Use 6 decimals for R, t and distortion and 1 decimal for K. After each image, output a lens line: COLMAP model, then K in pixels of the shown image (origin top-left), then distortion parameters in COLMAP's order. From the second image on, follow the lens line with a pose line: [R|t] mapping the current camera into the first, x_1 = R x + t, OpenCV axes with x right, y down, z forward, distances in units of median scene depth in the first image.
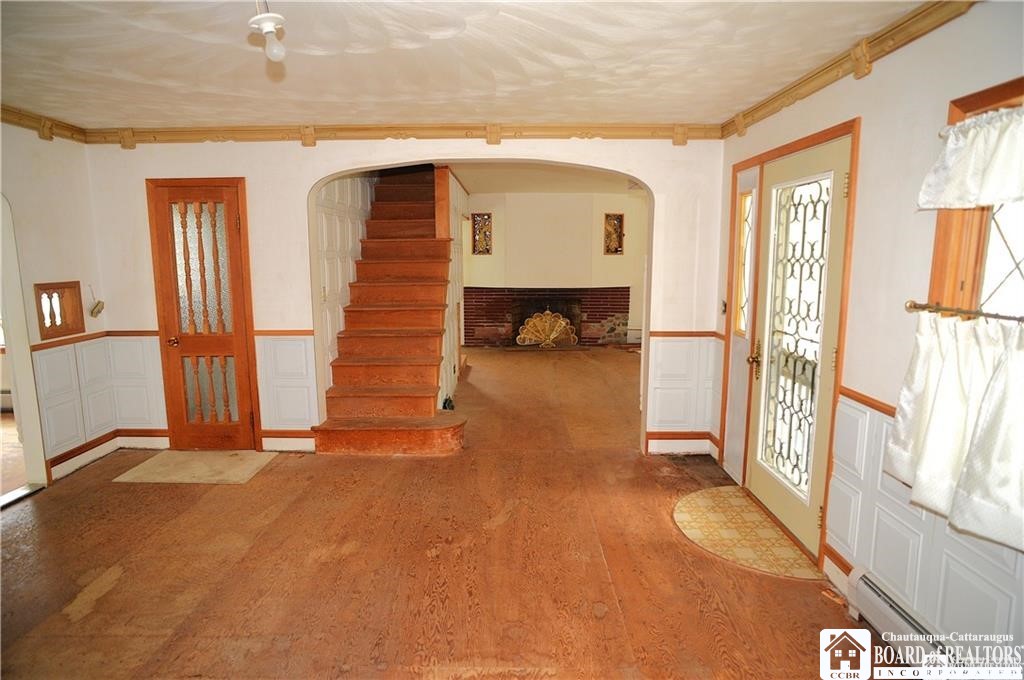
lens RADIAL K [[576.0, 0, 512.0], [0, 576.0, 340.0], [0, 0, 1]] dist [-0.001507, 0.000418]
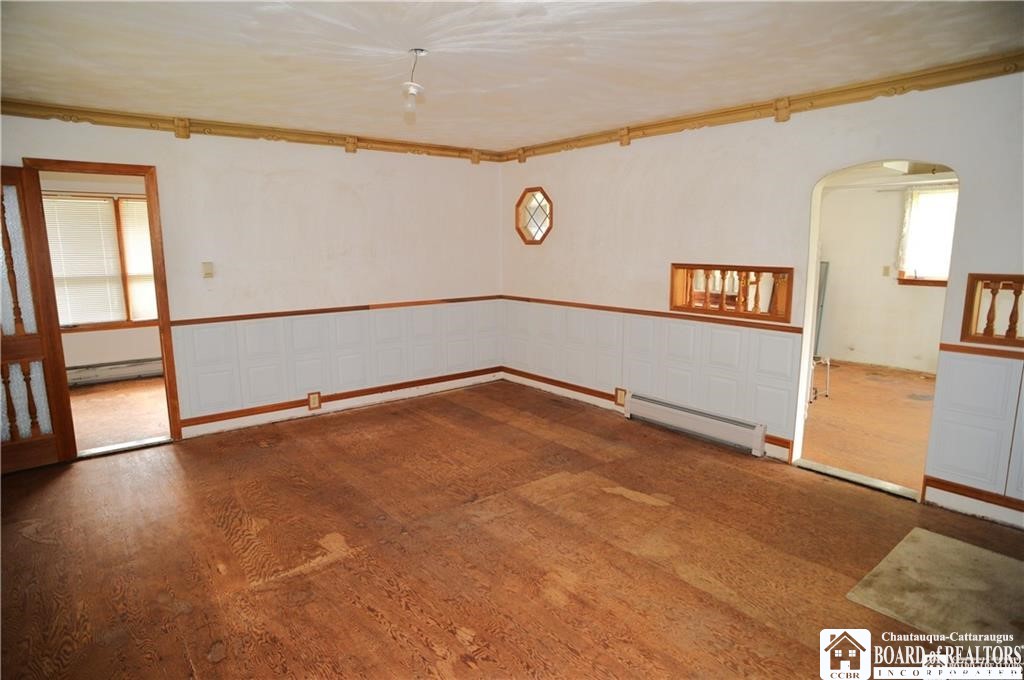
lens RADIAL K [[576.0, 0, 512.0], [0, 576.0, 340.0], [0, 0, 1]] dist [-0.001507, 0.000418]
pose [[-0.774262, 0.117067, -0.621943, 0.246998], [-0.080966, 0.956343, 0.280806, -0.227918], [0.627664, 0.267774, -0.730982, 1.503891]]
